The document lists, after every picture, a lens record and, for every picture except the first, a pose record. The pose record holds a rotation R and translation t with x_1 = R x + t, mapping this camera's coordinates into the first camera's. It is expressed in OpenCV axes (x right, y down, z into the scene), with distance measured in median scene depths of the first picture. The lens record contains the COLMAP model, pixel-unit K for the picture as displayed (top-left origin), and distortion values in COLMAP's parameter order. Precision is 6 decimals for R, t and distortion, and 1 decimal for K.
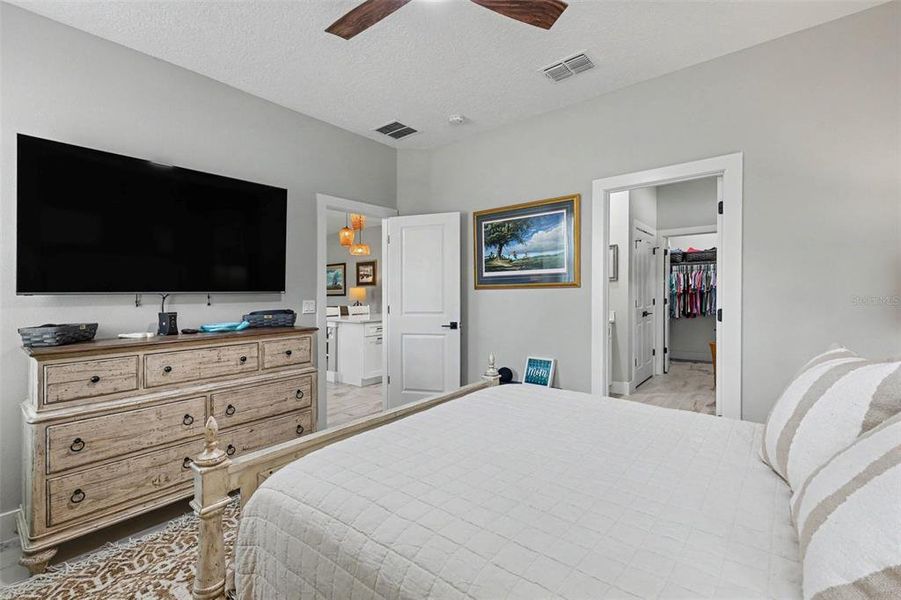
lens RADIAL K [[400.3, 0, 451.6], [0, 400.3, 299.0], [0, 0, 1]] dist [-0.005163, -0.000441]
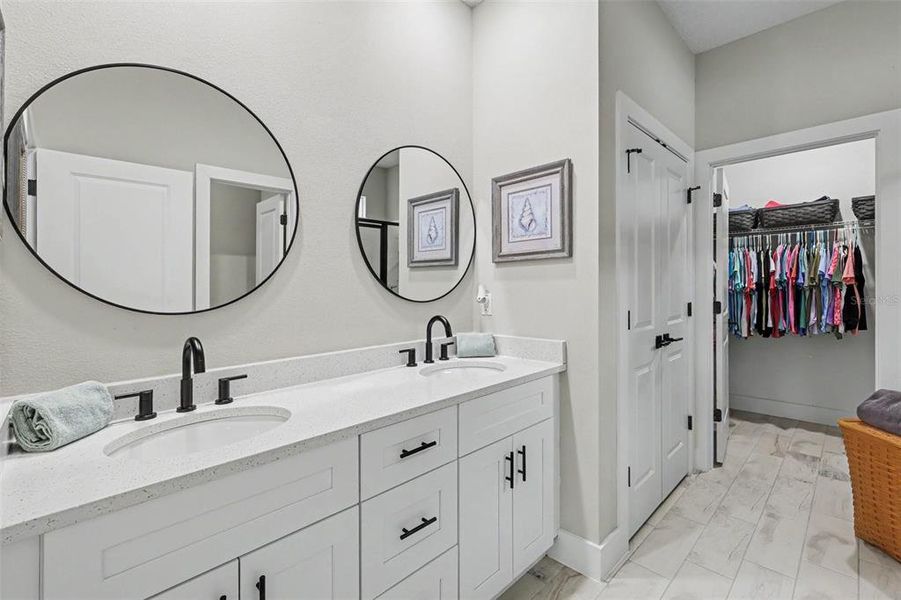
lens RADIAL K [[400.3, 0, 452.4], [0, 400.3, 290.4], [0, 0, 1]] dist [-0.005163, -0.000441]
pose [[0.993447, -0.004414, -0.114208, 0.257290], [0.003606, 0.999967, -0.007288, -0.010743], [0.114236, 0.006828, 0.993430, 0.459931]]
